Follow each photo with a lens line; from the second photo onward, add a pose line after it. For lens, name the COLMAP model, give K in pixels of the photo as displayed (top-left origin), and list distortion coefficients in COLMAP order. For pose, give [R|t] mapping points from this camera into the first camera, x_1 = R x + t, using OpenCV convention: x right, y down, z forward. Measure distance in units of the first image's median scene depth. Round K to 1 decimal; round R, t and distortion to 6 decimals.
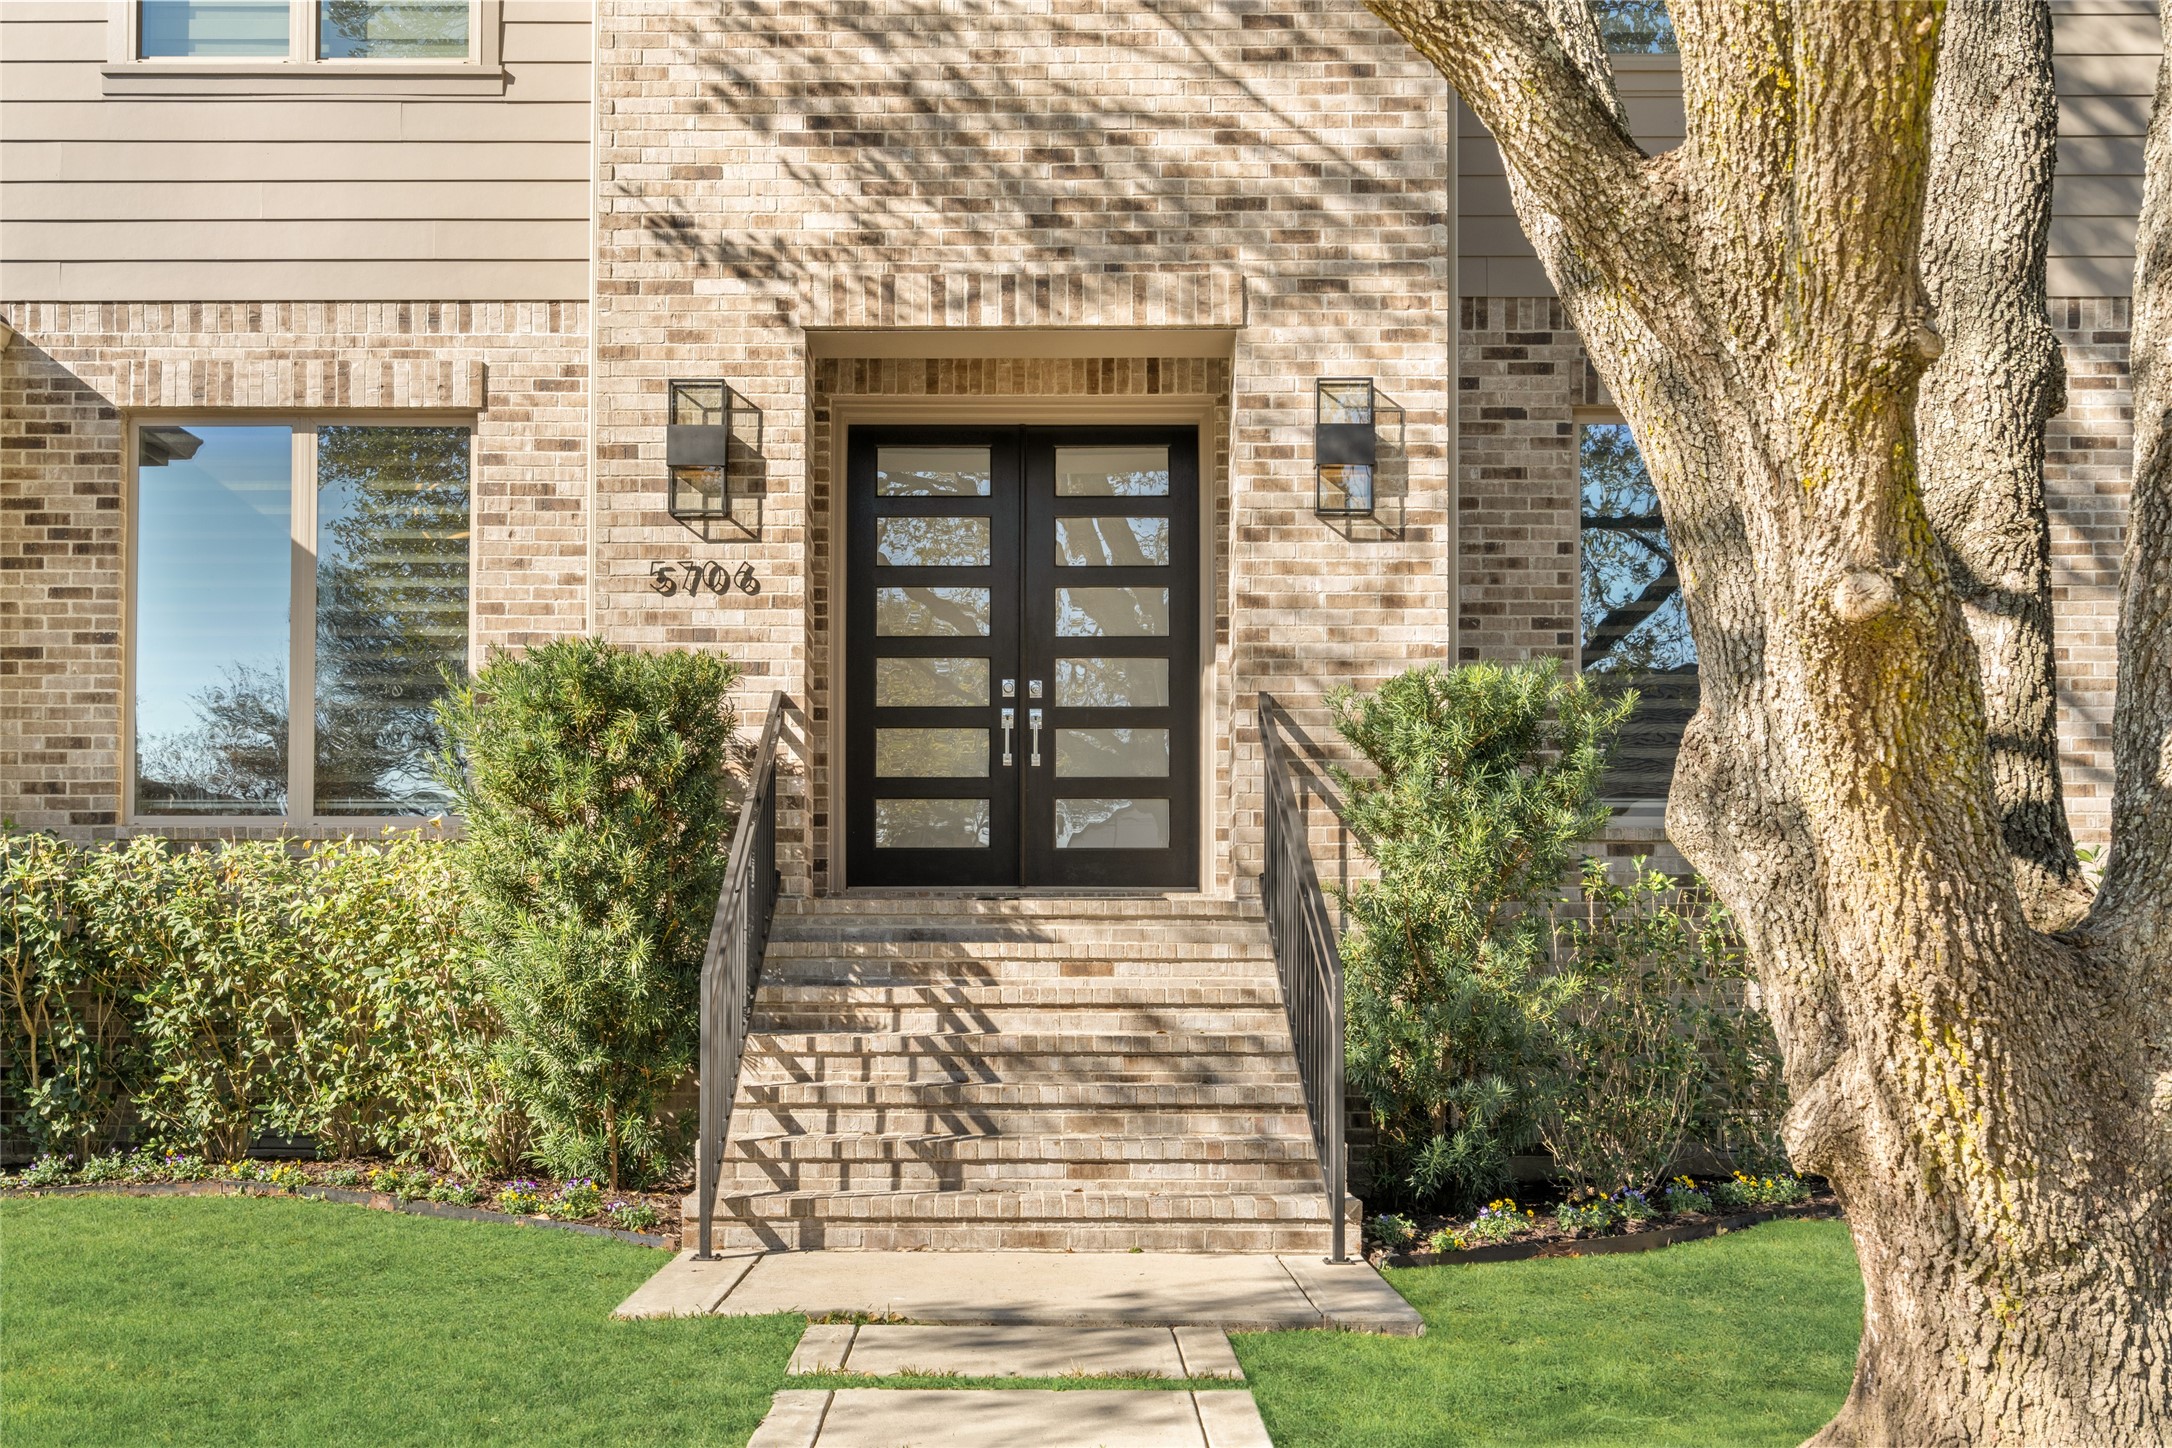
lens RADIAL K [[2247.8, 0, 746.5], [0, 2247.8, 790.3], [0, 0, 1]] dist [0.009625, -0.015345]
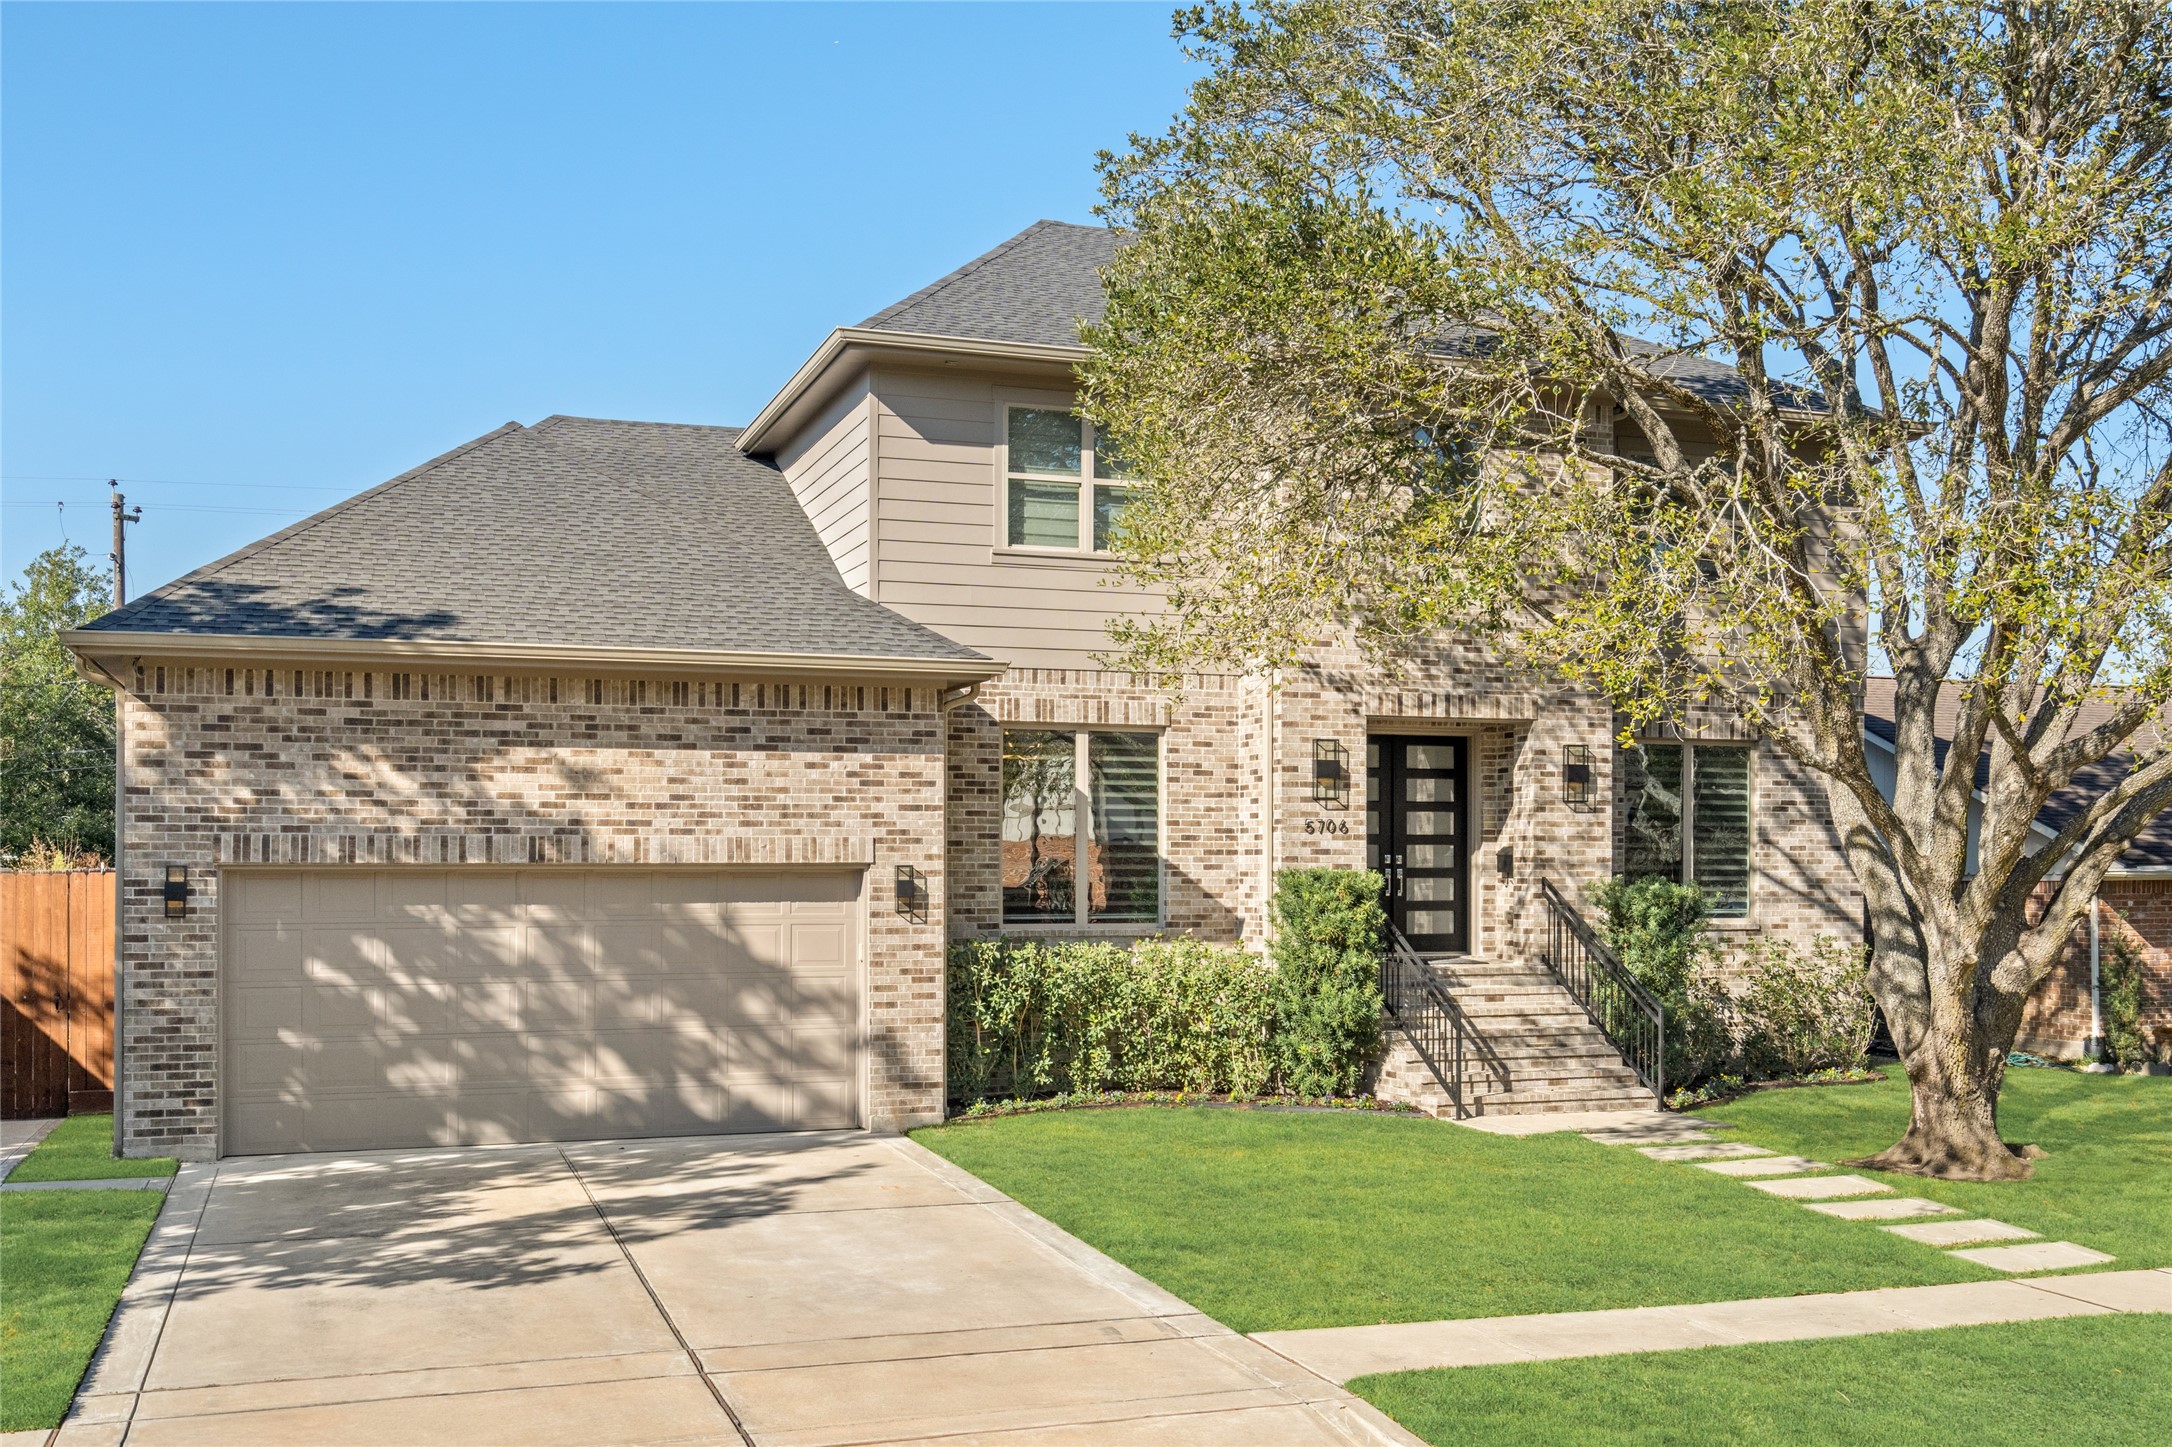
lens RADIAL K [[2052.5, 0, 1086.0], [0, 2052.5, 723.5], [0, 0, 1]] dist [-0.004573, -0.002775]
pose [[0.941986, 0.022664, 0.334887, -0.931958], [-0.019099, 0.999720, -0.013936, -0.163387], [-0.335110, 0.006732, 0.942155, -0.853765]]
